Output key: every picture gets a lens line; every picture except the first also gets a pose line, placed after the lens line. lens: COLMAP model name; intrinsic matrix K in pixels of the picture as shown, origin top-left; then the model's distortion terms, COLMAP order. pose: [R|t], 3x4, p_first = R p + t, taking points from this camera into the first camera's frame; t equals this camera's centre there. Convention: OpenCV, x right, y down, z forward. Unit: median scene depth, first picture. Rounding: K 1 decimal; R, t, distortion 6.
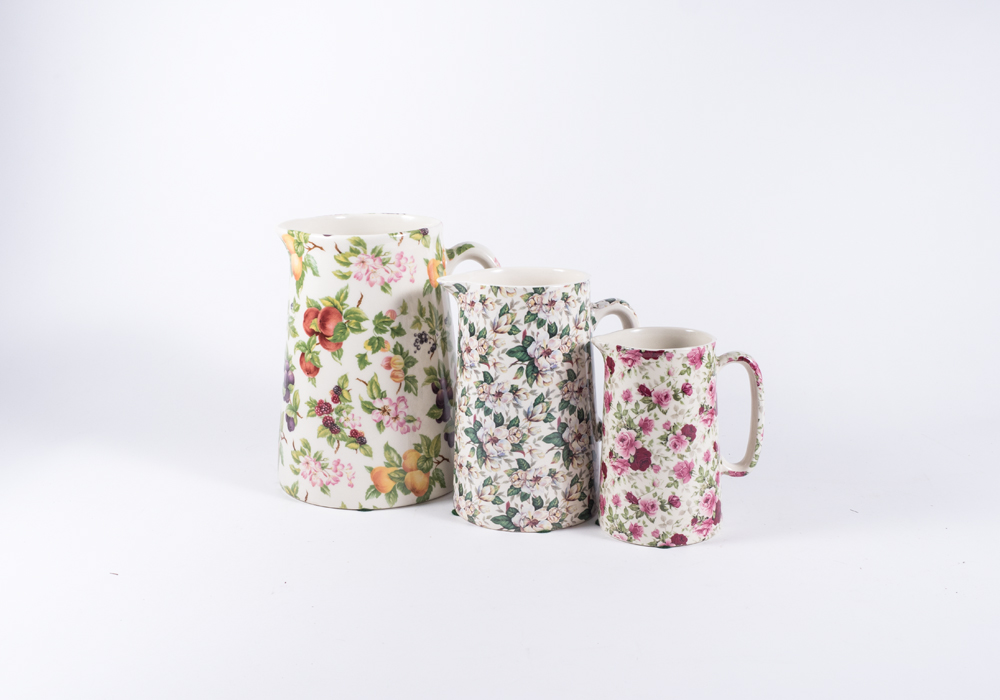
lens RADIAL K [[1166.2, 0, 509.8], [0, 1166.2, 328.3], [0, 0, 1]] dist [-0.008164, 0.000000]
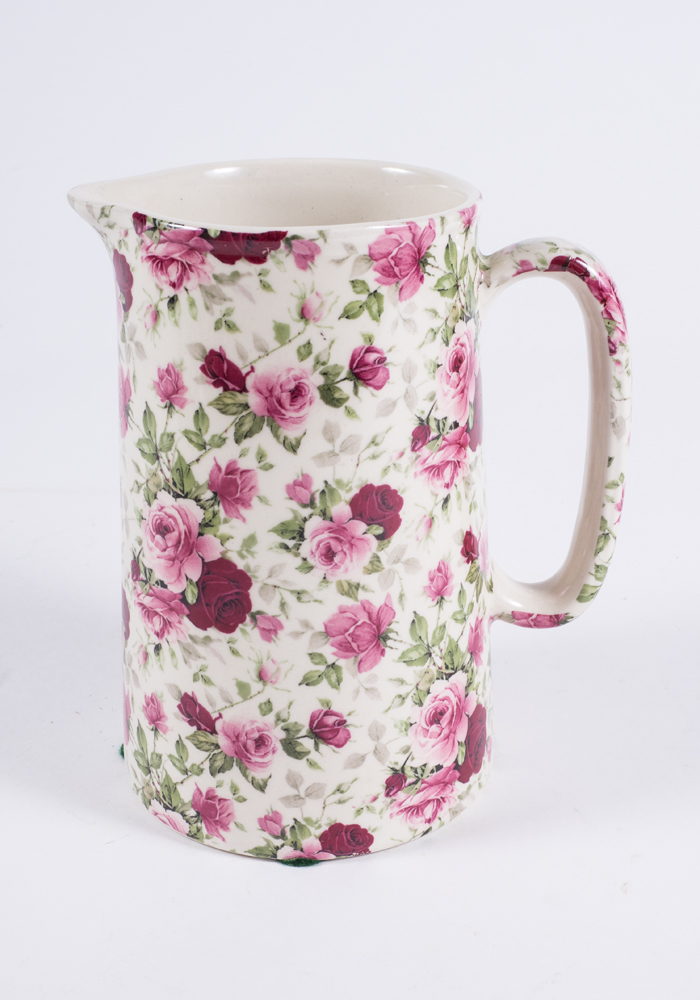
lens RADIAL K [[1700.2, 0, 351.5], [0, 1700.2, 499.8], [0, 0, 1]] dist [0.032296, 0.000000]
pose [[0.998607, 0.003471, 0.052653, 0.124913], [-0.012121, 0.986239, 0.164883, 0.014724], [-0.051356, -0.165292, 0.984907, 0.573945]]
